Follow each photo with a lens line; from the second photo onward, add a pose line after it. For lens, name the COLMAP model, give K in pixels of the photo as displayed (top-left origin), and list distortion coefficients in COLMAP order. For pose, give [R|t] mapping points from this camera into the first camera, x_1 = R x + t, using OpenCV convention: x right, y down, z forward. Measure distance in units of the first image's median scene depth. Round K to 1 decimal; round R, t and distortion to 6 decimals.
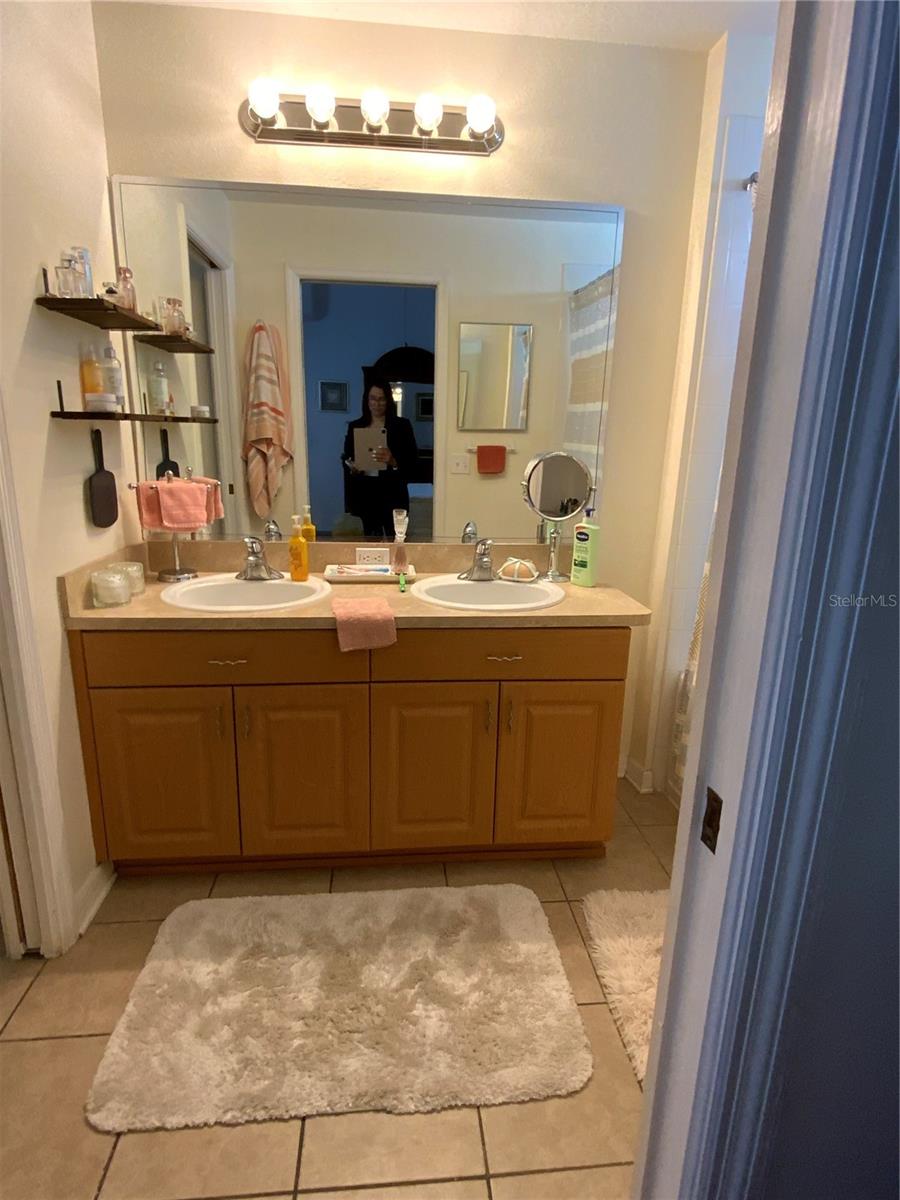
lens RADIAL K [[635.8, 0, 449.2], [0, 635.8, 598.0], [0, 0, 1]] dist [0.052385, -0.052203]
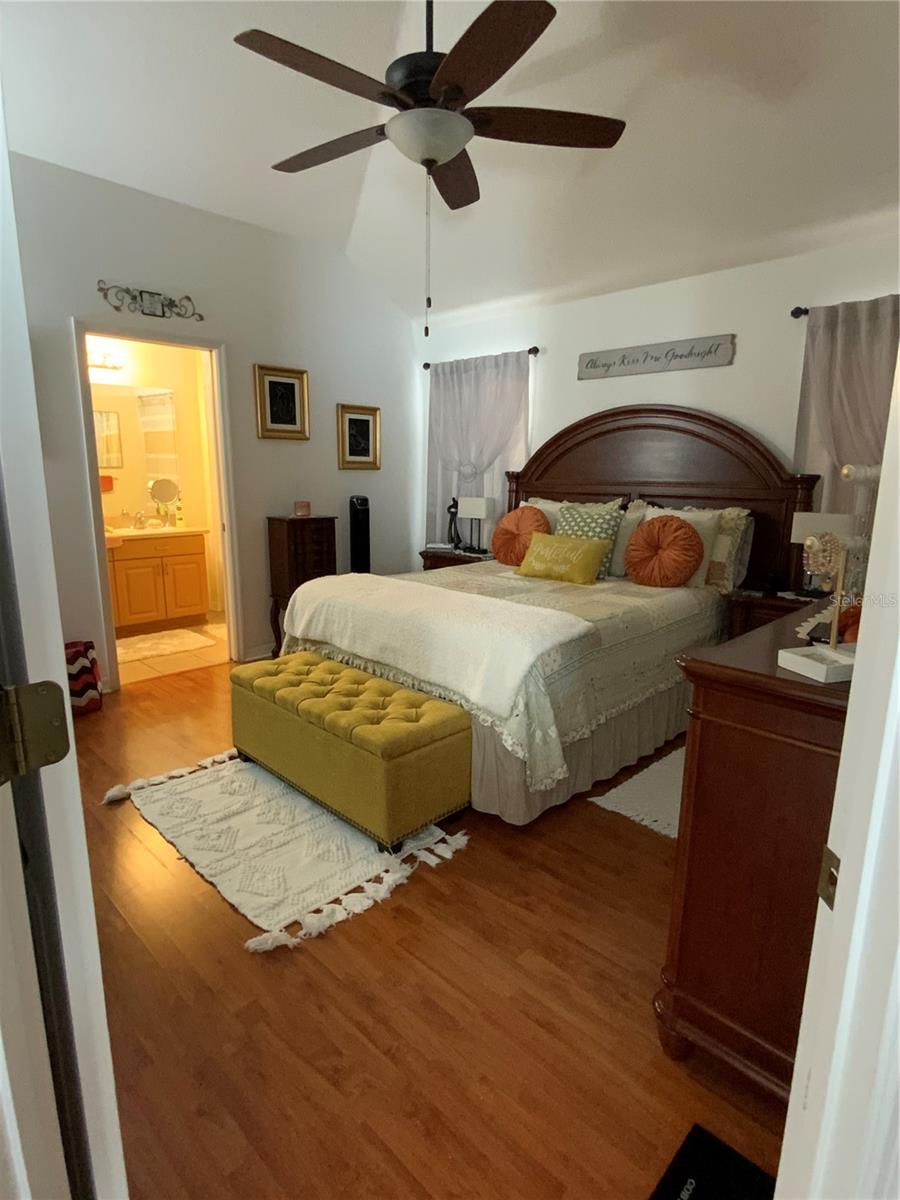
lens RADIAL K [[639.3, 0, 450.6], [0, 639.3, 594.4], [0, 0, 1]] dist [0.054347, -0.051011]
pose [[0.767179, -0.145567, 0.624698, -0.766849], [0.171461, 0.985009, 0.018959, 0.467206], [-0.618092, 0.092566, 0.780636, -2.082027]]
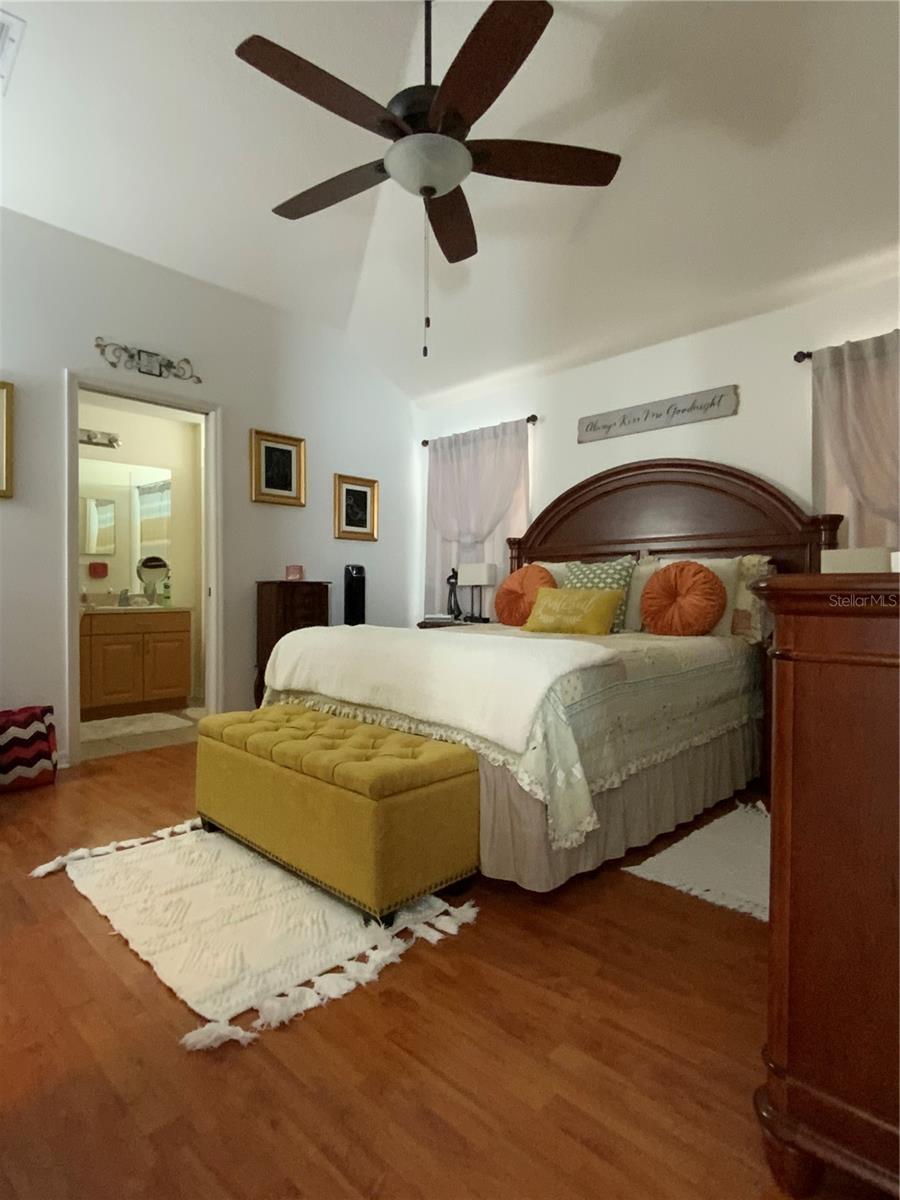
lens RADIAL K [[635.8, 0, 449.2], [0, 635.8, 598.0], [0, 0, 1]] dist [0.052385, -0.052203]
pose [[0.766028, -0.032075, 0.642007, -0.676156], [0.178939, 0.969917, -0.165048, 0.670664], [-0.617400, 0.241312, 0.748723, -1.899303]]
